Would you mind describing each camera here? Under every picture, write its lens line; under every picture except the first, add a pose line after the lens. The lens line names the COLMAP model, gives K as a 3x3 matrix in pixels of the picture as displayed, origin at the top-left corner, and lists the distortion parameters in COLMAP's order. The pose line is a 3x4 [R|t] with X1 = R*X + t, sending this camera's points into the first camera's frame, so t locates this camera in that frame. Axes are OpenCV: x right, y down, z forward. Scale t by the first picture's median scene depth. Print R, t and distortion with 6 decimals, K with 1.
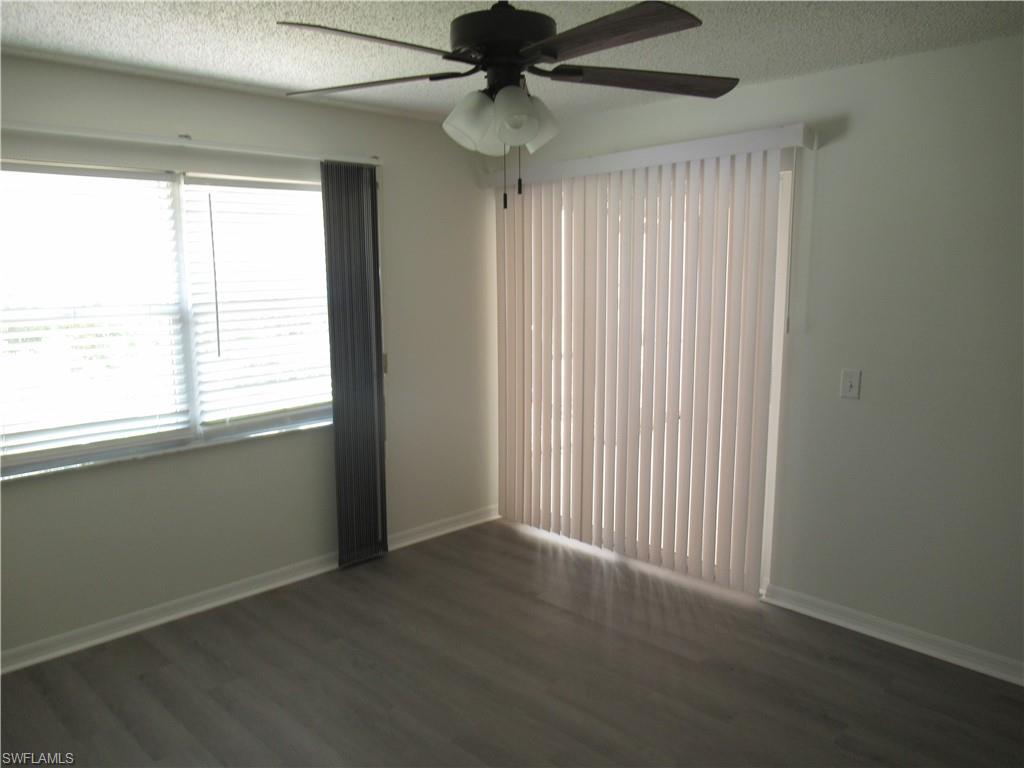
lens RADIAL K [[758.5, 0, 513.6], [0, 758.5, 384.9], [0, 0, 1]] dist [-0.003154, -0.004127]
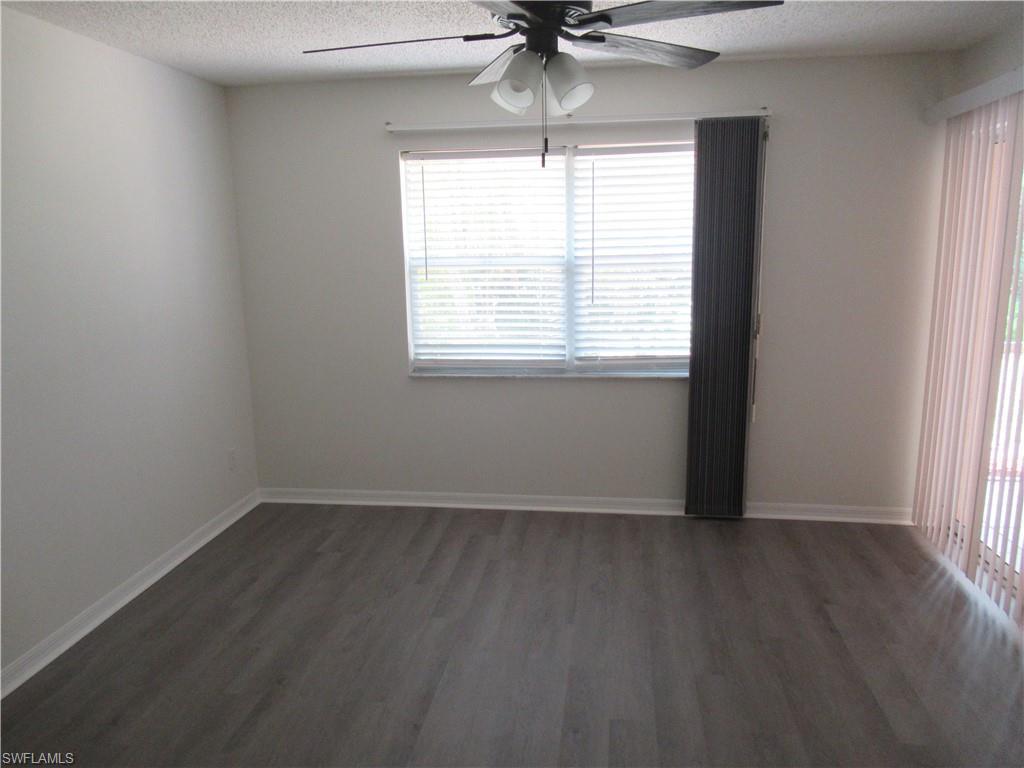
lens RADIAL K [[758.5, 0, 542.3], [0, 758.5, 384.6], [0, 0, 1]] dist [-0.003154, -0.004127]
pose [[0.614058, 0.139411, -0.776851, 0.468195], [-0.113049, 0.989663, 0.088242, -0.006970], [0.781123, 0.033636, 0.623471, 0.206686]]
